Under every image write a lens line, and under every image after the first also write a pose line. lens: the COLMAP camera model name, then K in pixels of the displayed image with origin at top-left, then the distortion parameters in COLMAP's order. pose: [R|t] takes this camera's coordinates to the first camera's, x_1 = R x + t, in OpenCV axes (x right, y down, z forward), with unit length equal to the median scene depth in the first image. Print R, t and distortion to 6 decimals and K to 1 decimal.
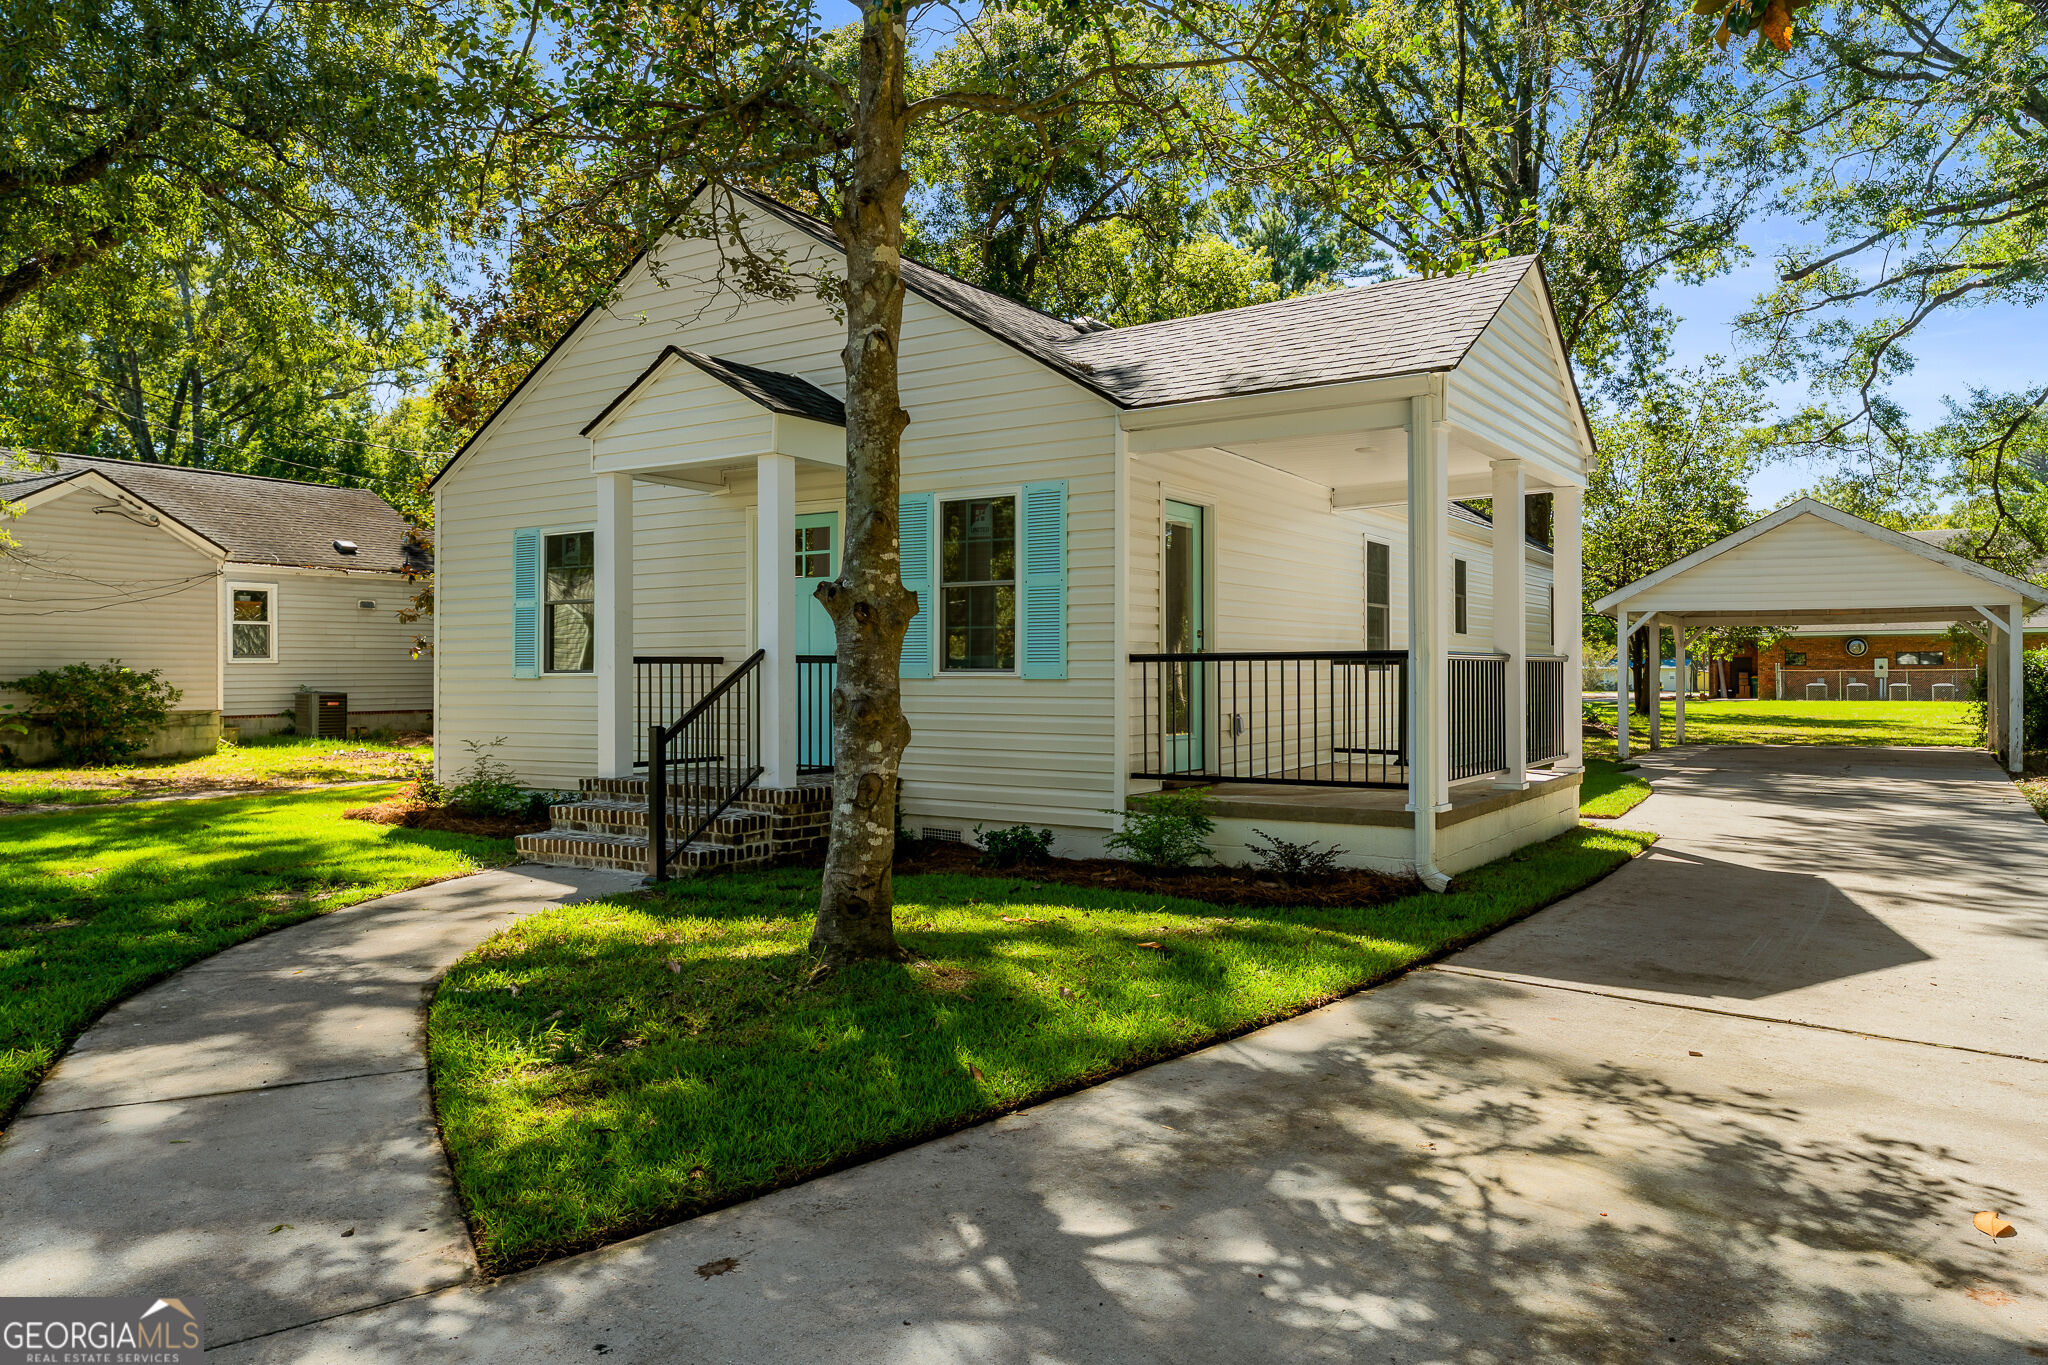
lens RADIAL K [[1390.1, 0, 1023.4], [0, 1390.1, 661.2], [0, 0, 1]] dist [0.001843, 0.001837]
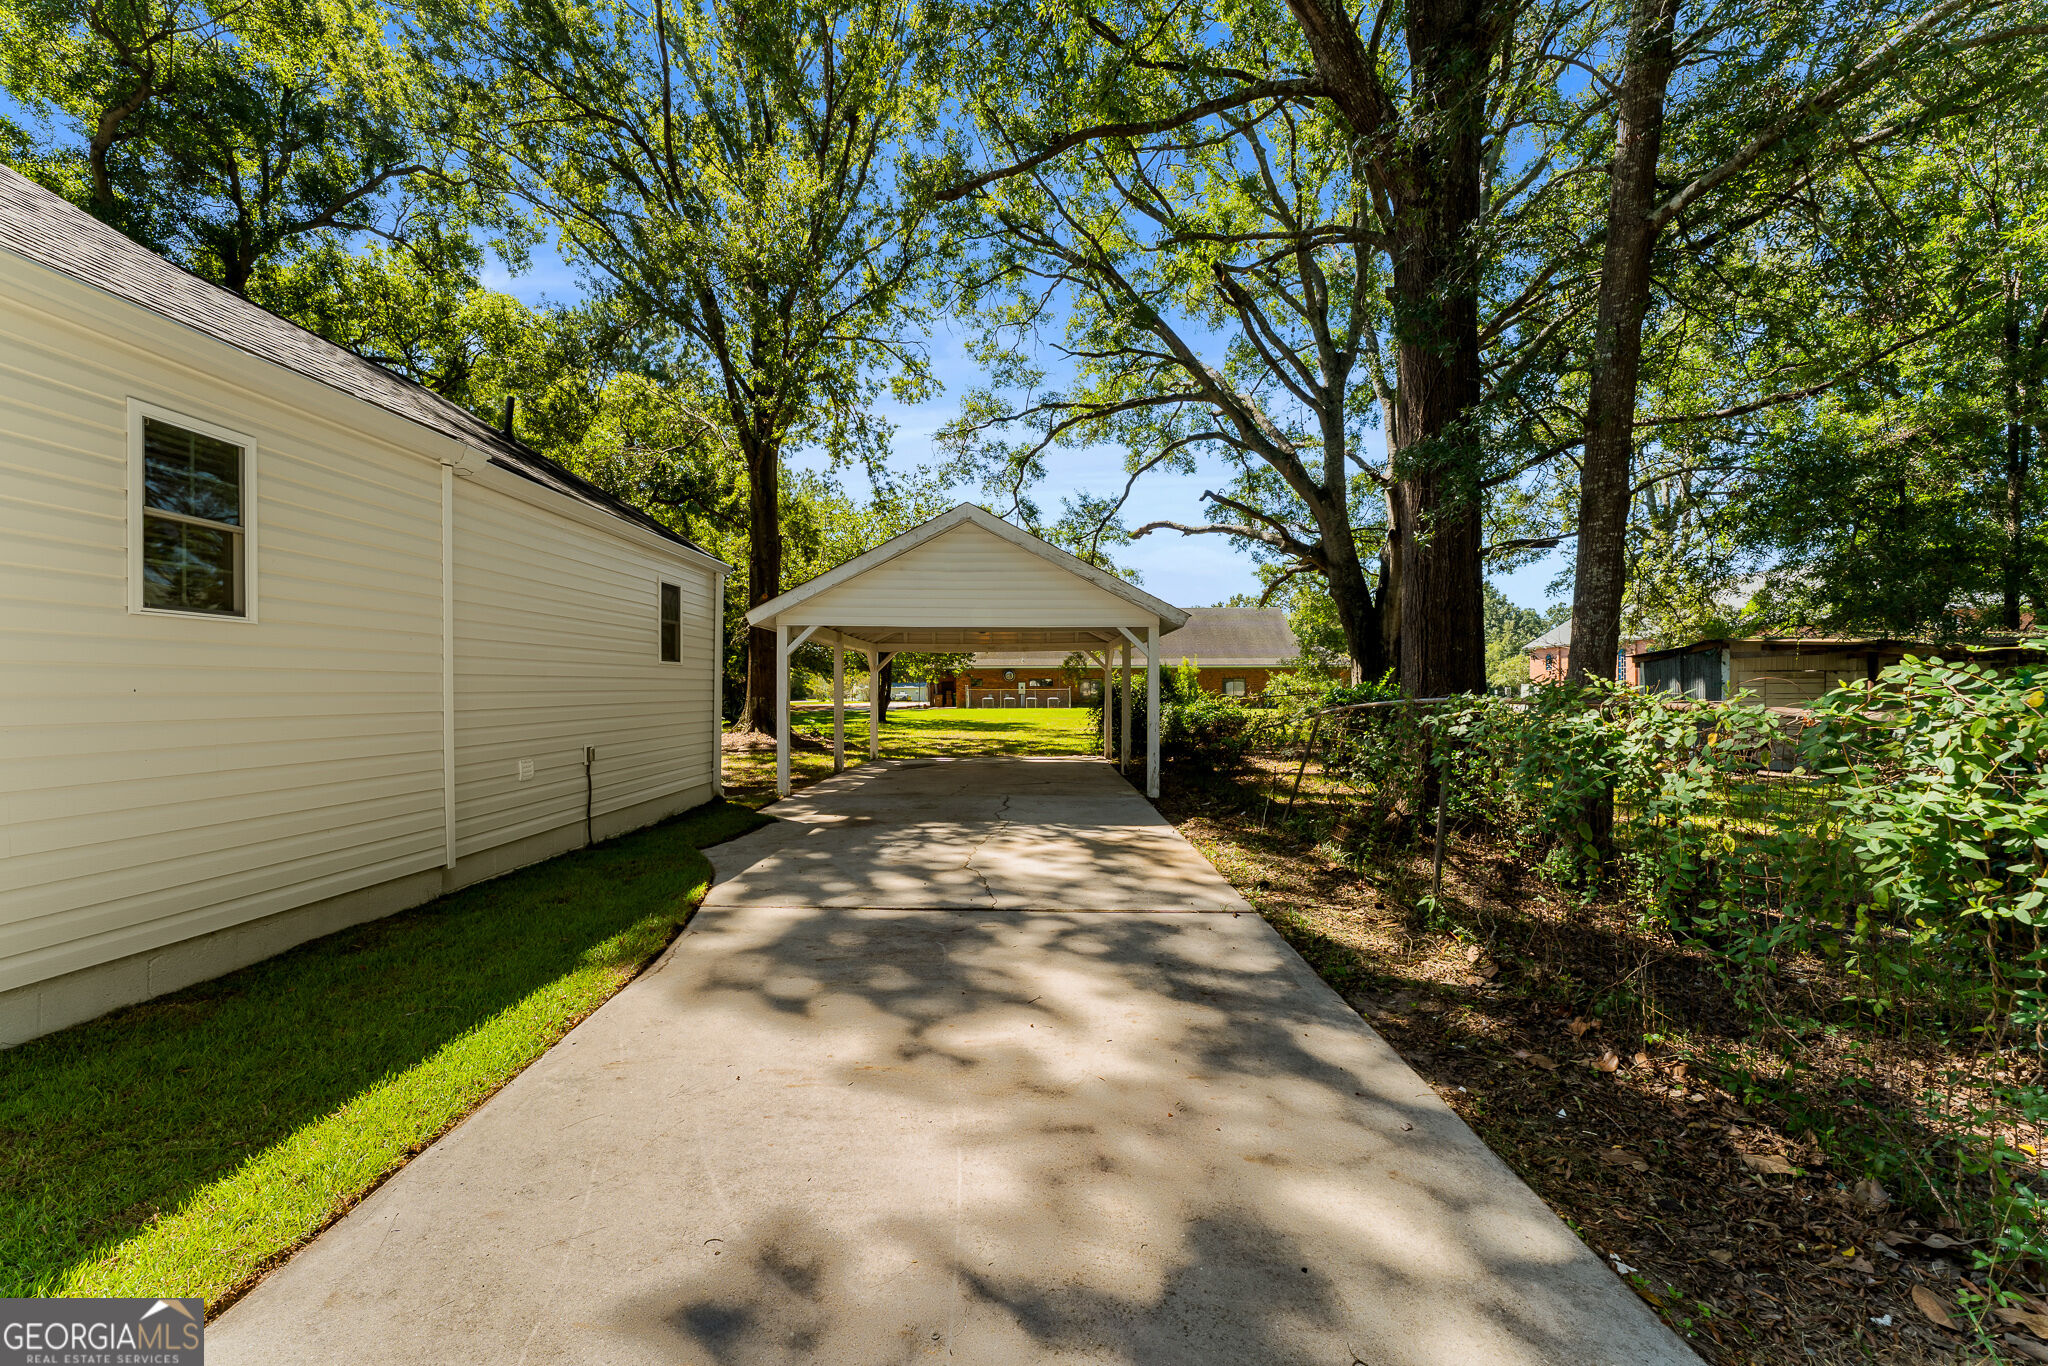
lens RADIAL K [[825.5, 0, 1027.1], [0, 825.5, 695.2], [0, 0, 1]] dist [0.001790, -0.000035]
pose [[0.845830, -0.005432, 0.533425, 0.160255], [-0.001838, 0.999913, 0.013096, 0.000439], [-0.533450, -0.012058, 0.845746, 0.272117]]
